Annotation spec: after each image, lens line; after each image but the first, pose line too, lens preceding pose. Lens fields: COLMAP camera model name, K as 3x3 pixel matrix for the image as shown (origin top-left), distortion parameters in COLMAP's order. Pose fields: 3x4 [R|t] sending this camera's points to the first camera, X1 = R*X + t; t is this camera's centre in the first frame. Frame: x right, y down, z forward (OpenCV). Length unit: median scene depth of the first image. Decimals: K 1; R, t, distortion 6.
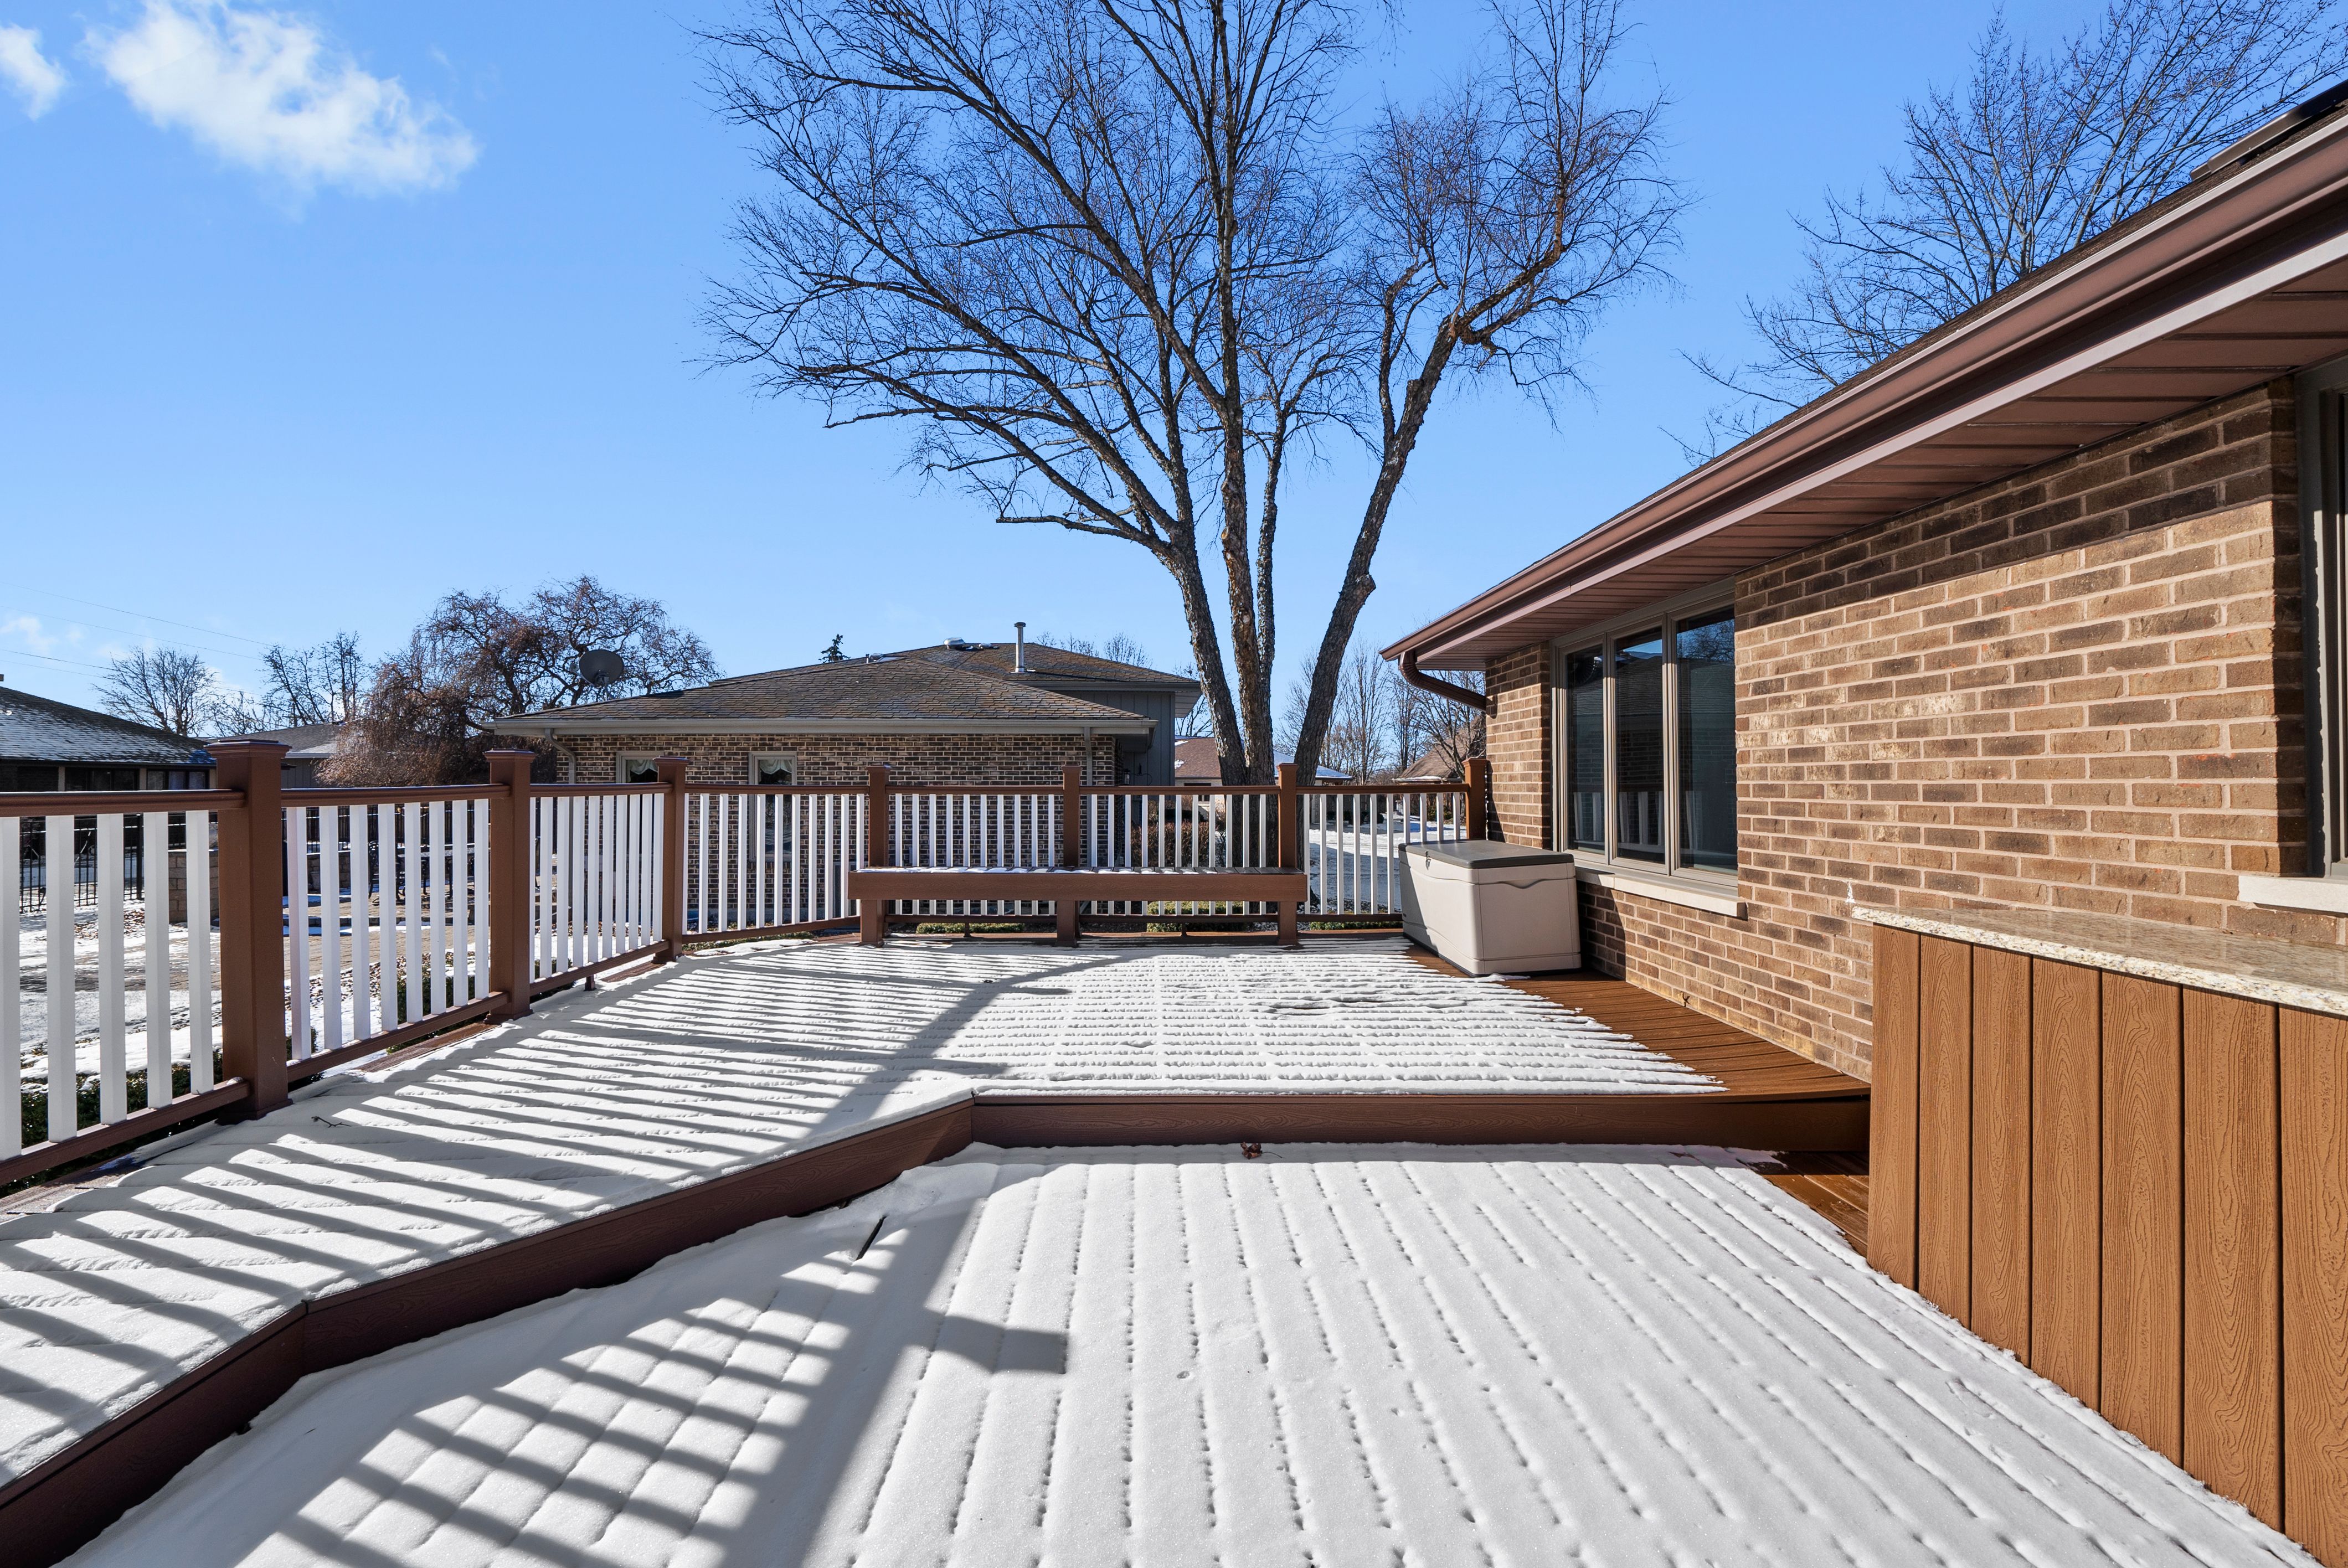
lens RADIAL K [[927.0, 0, 1166.4], [0, 927.0, 772.7], [0, 0, 1]] dist [-0.009524, -0.000155]
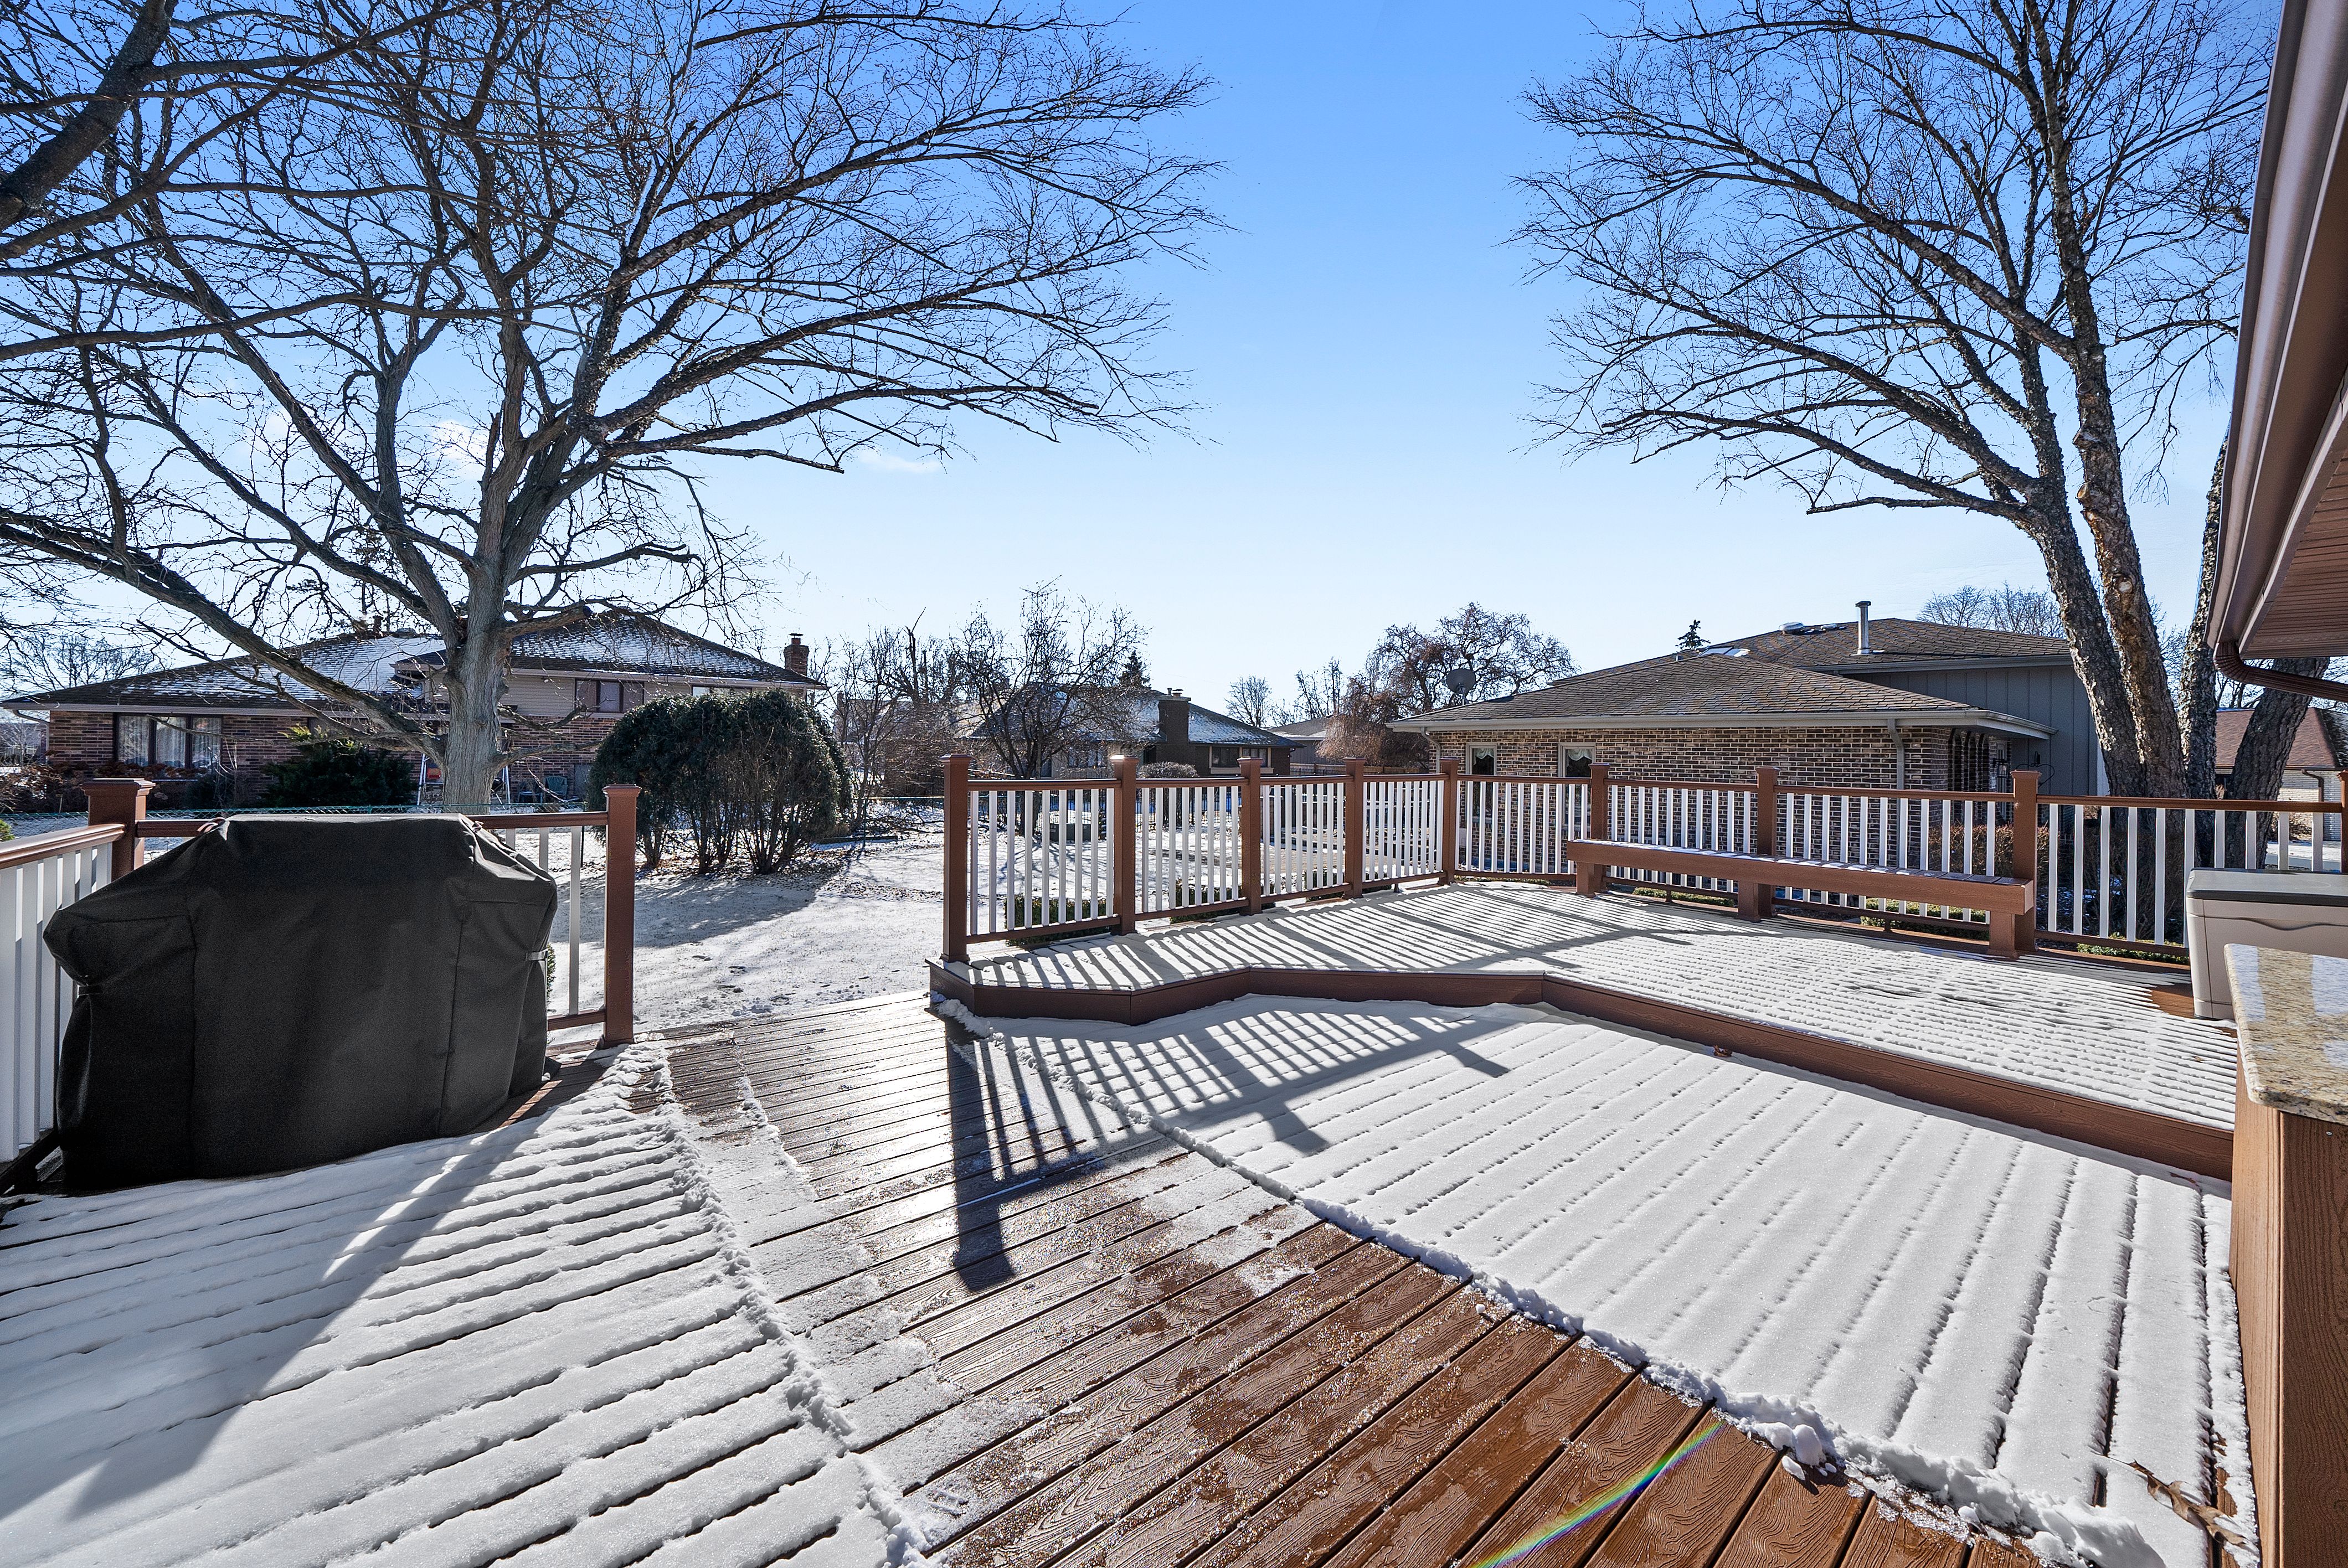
lens RADIAL K [[830.7, 0, 1173.8], [0, 830.7, 745.0], [0, 0, 1]] dist [-0.025118, -0.000014]
pose [[0.602071, 0.004315, -0.798431, 0.307398], [-0.008563, 0.999963, -0.001054, -0.032027], [0.798396, 0.007472, 0.602086, -0.234903]]
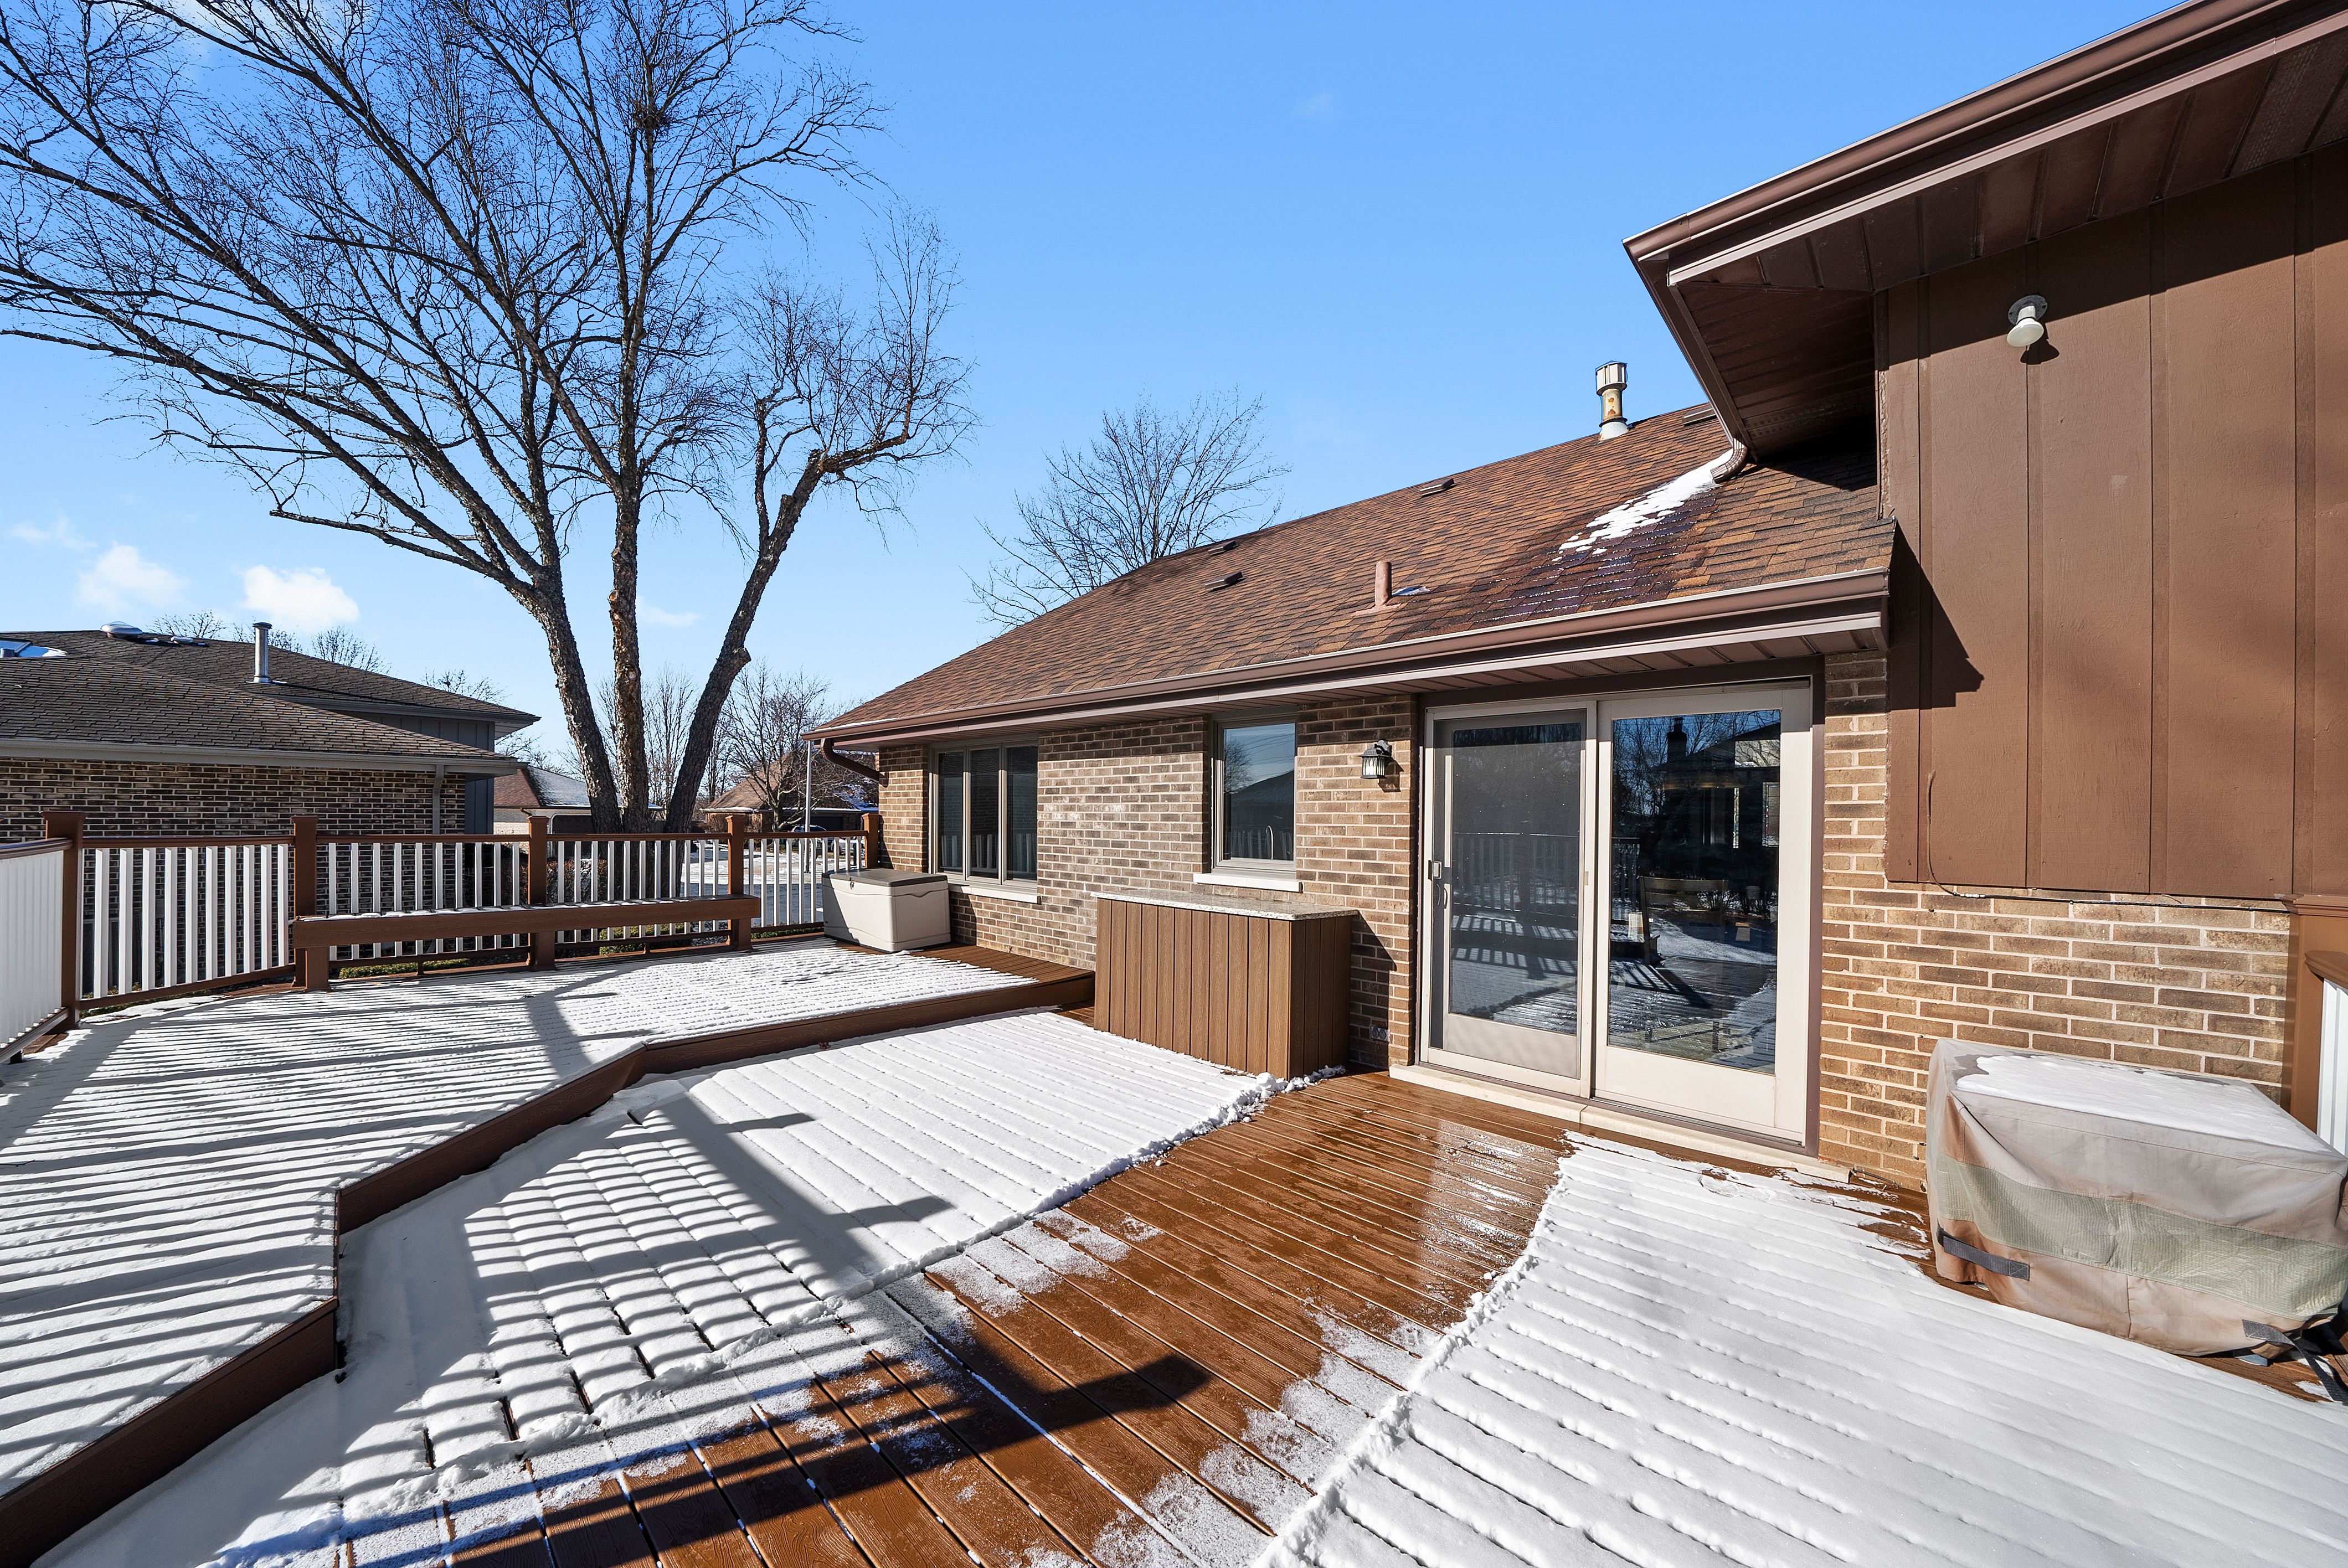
lens RADIAL K [[827.1, 0, 1172.9], [0, 827.1, 814.7], [0, 0, 1]] dist [-0.024129, 0.000062]
pose [[0.712228, 0.008506, 0.701896, -0.288921], [-0.018320, 0.999811, 0.006473, -0.035779], [-0.701709, -0.017469, 0.712250, -0.323423]]
